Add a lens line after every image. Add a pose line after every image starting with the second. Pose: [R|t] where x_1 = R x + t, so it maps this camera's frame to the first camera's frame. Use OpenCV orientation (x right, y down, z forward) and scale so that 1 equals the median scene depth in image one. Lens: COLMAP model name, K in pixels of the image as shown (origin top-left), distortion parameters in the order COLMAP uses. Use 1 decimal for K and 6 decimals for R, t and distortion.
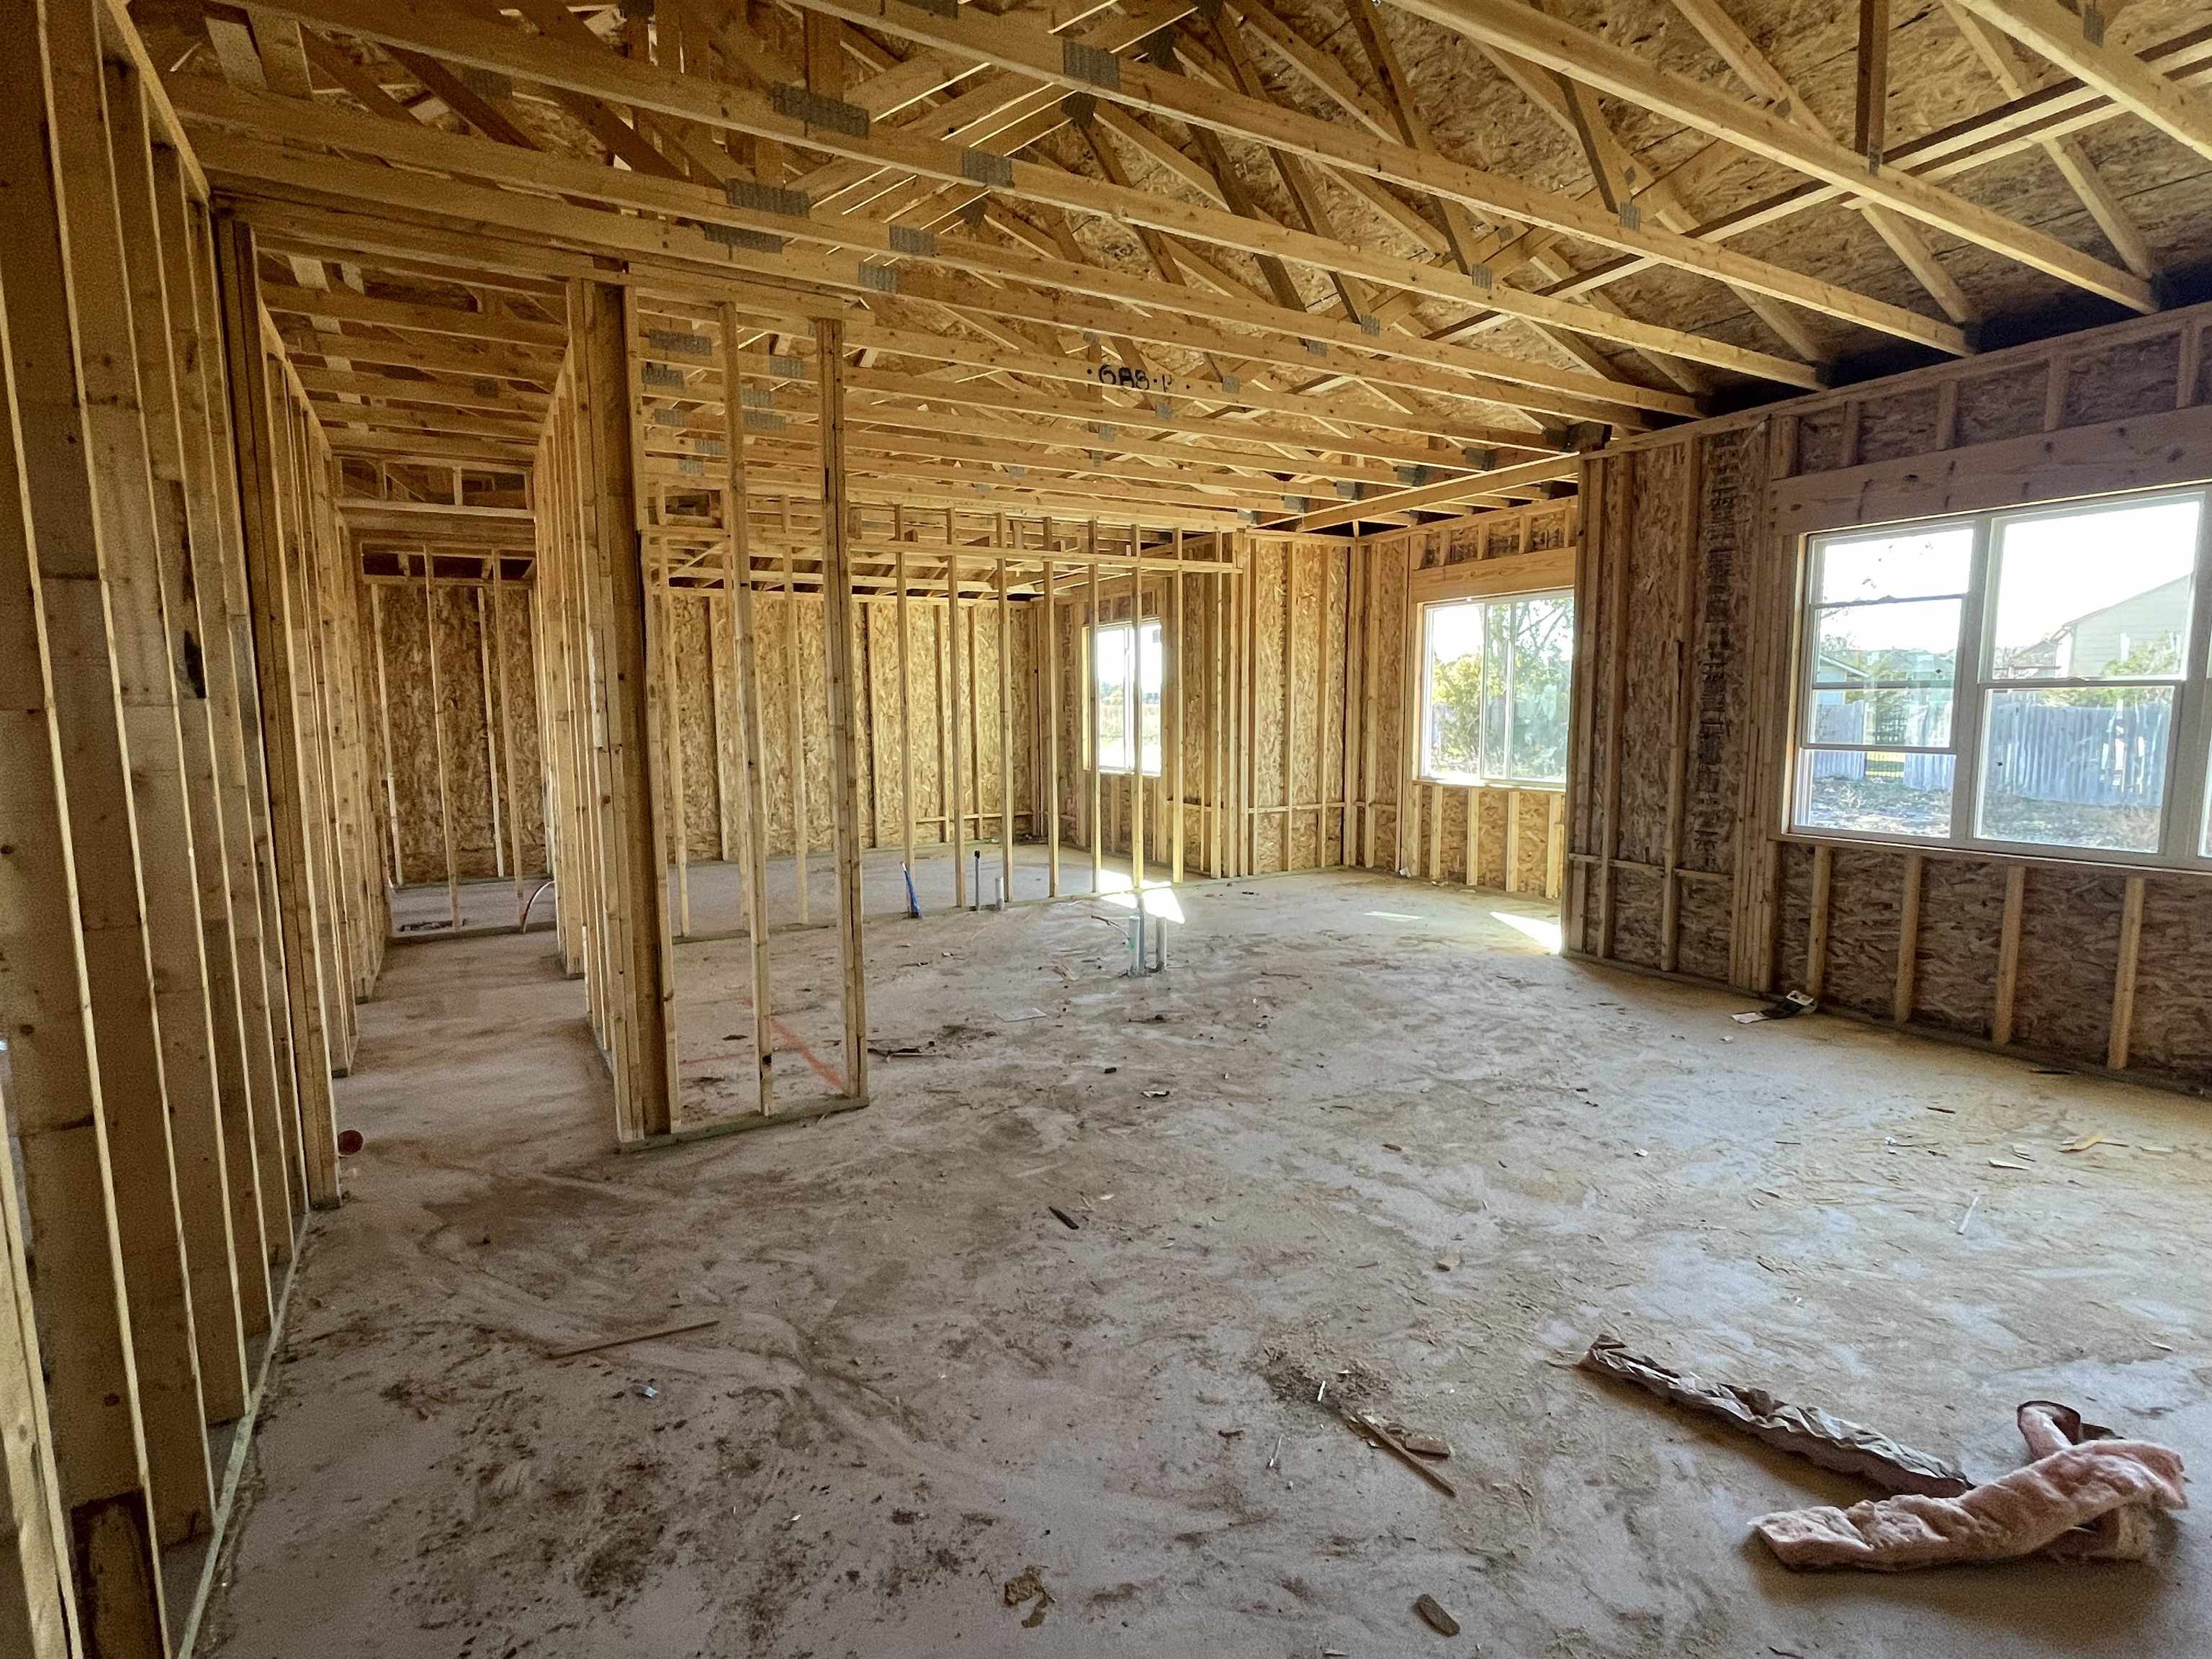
lens RADIAL K [[1112.4, 0, 1104.4], [0, 1112.4, 829.8], [0, 0, 1]] dist [0.002547, 0.001526]
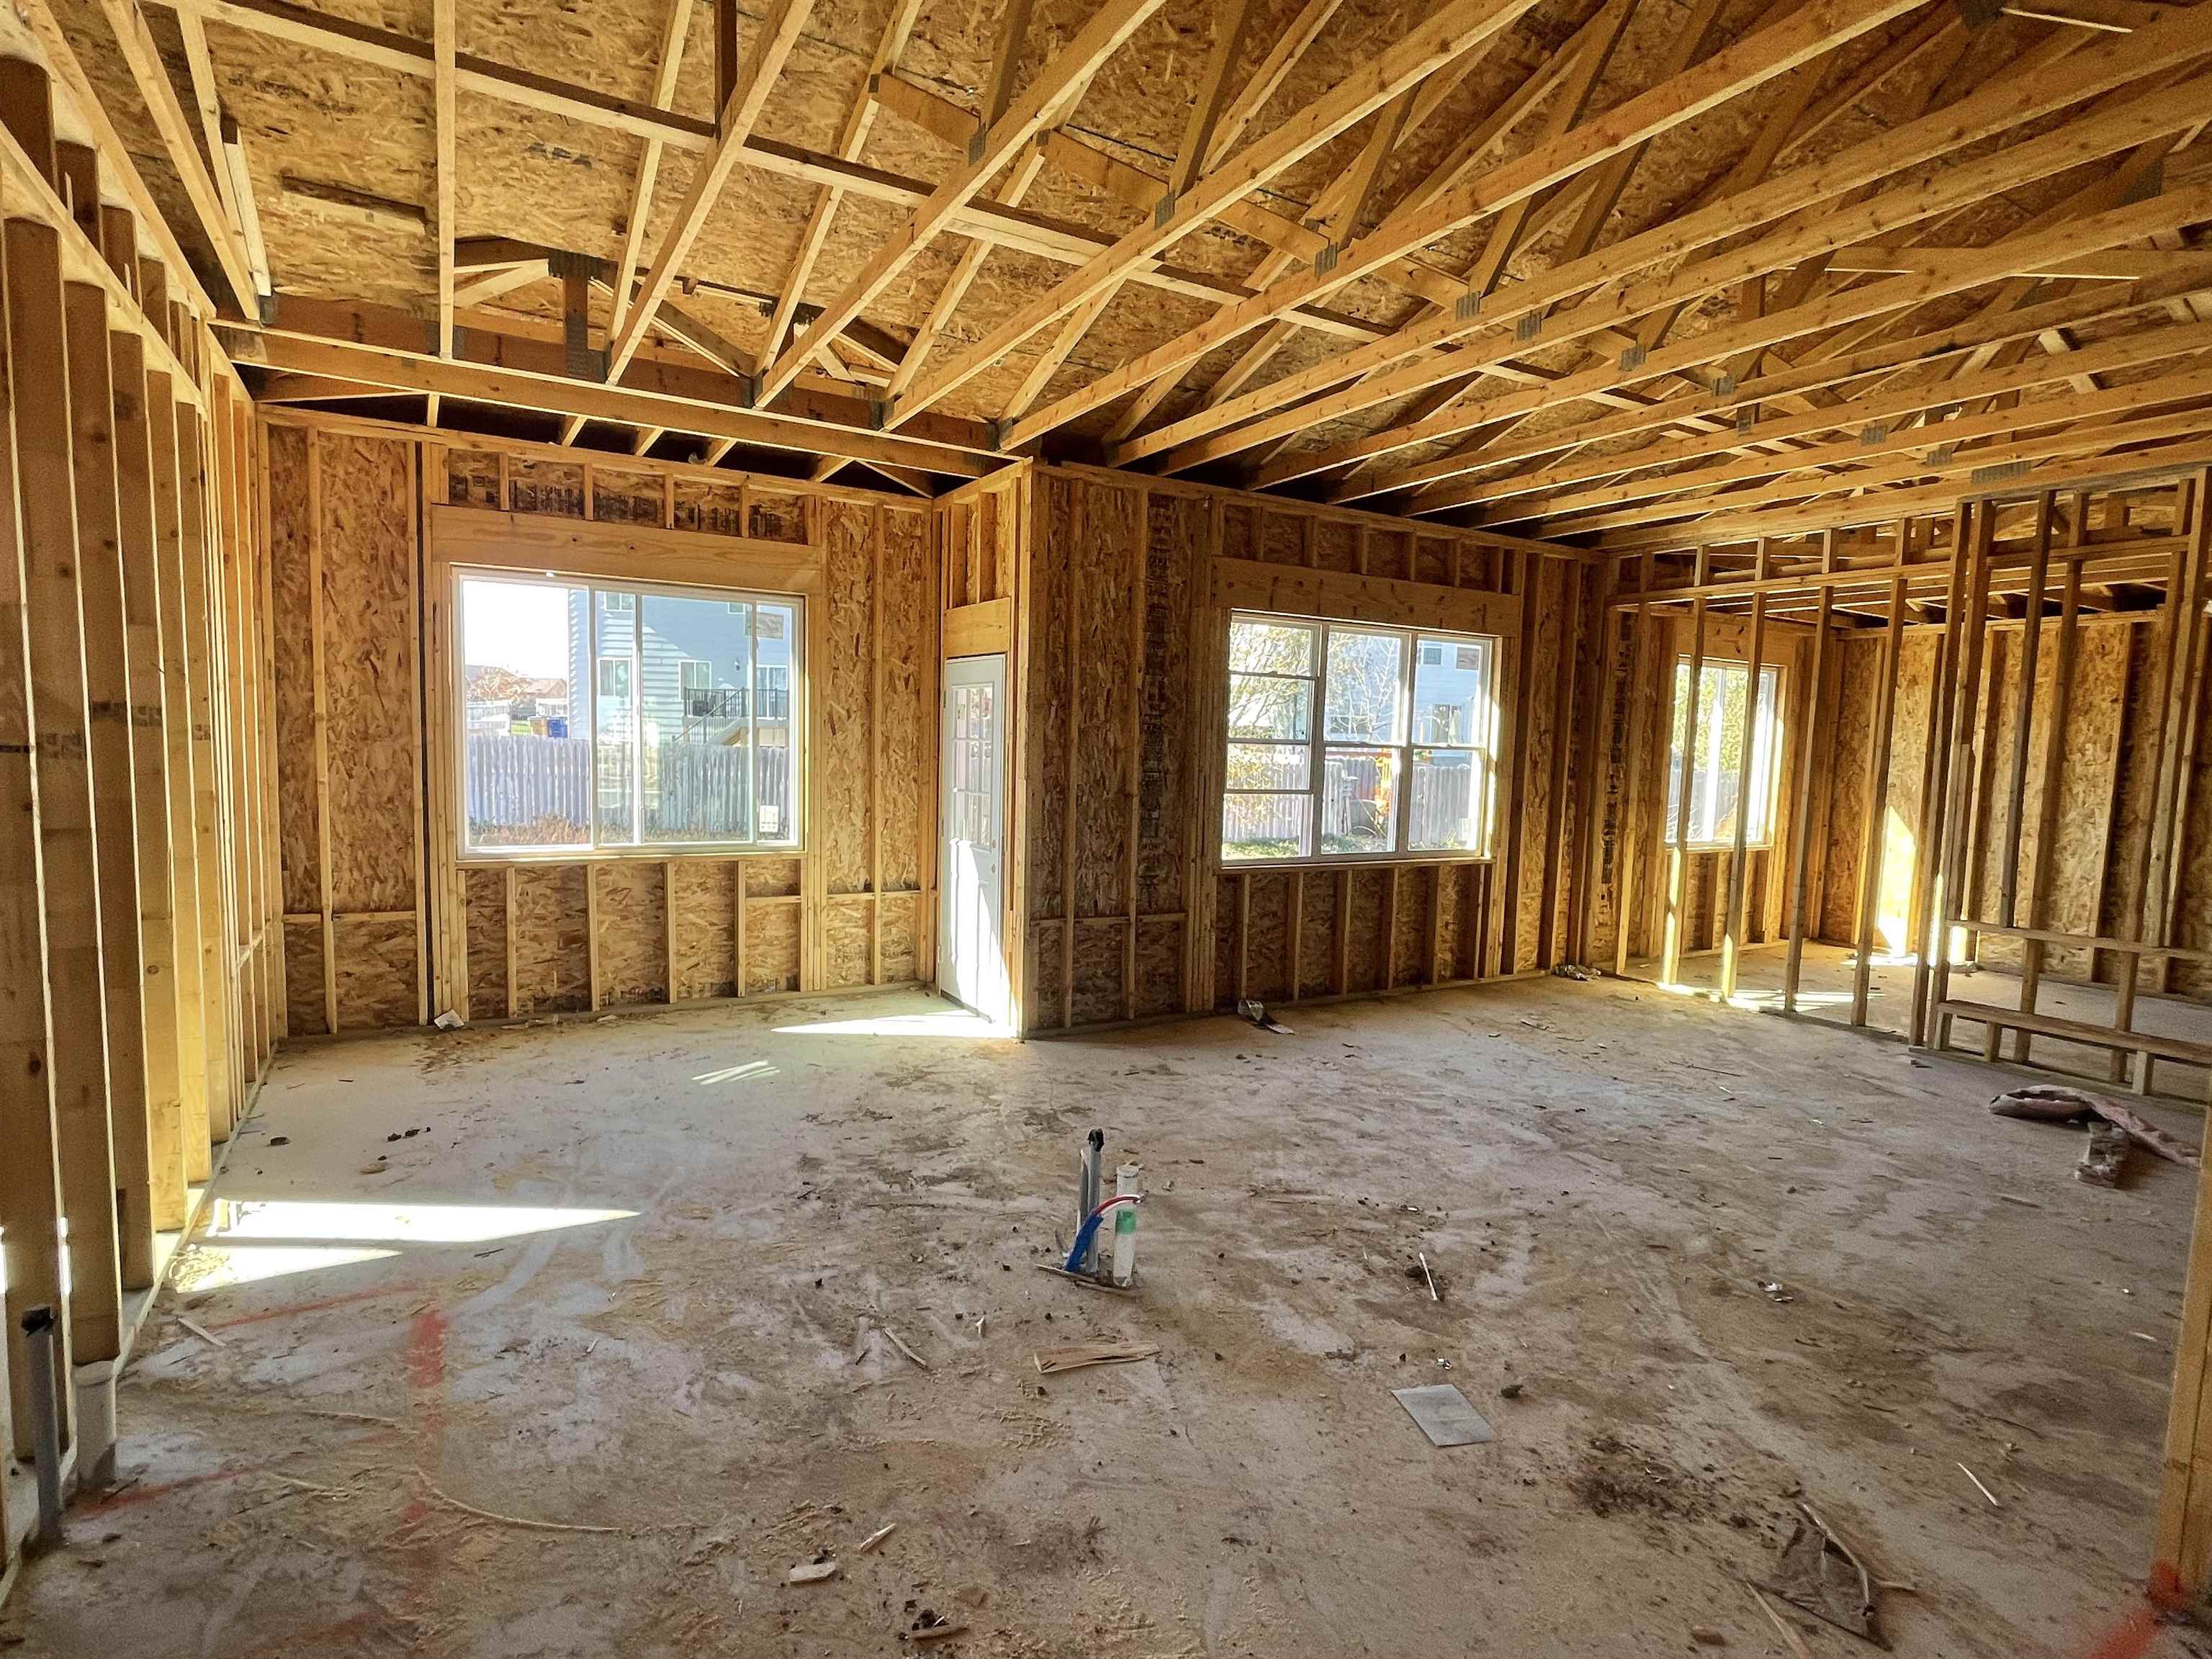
lens RADIAL K [[1112.4, 0, 1102.9], [0, 1112.4, 843.1], [0, 0, 1]] dist [0.002547, 0.001526]
pose [[-0.003238, -0.088076, 0.996108, -0.575382], [0.083904, 0.992577, 0.088037, -0.144818], [-0.996469, 0.083862, 0.004176, 1.210081]]
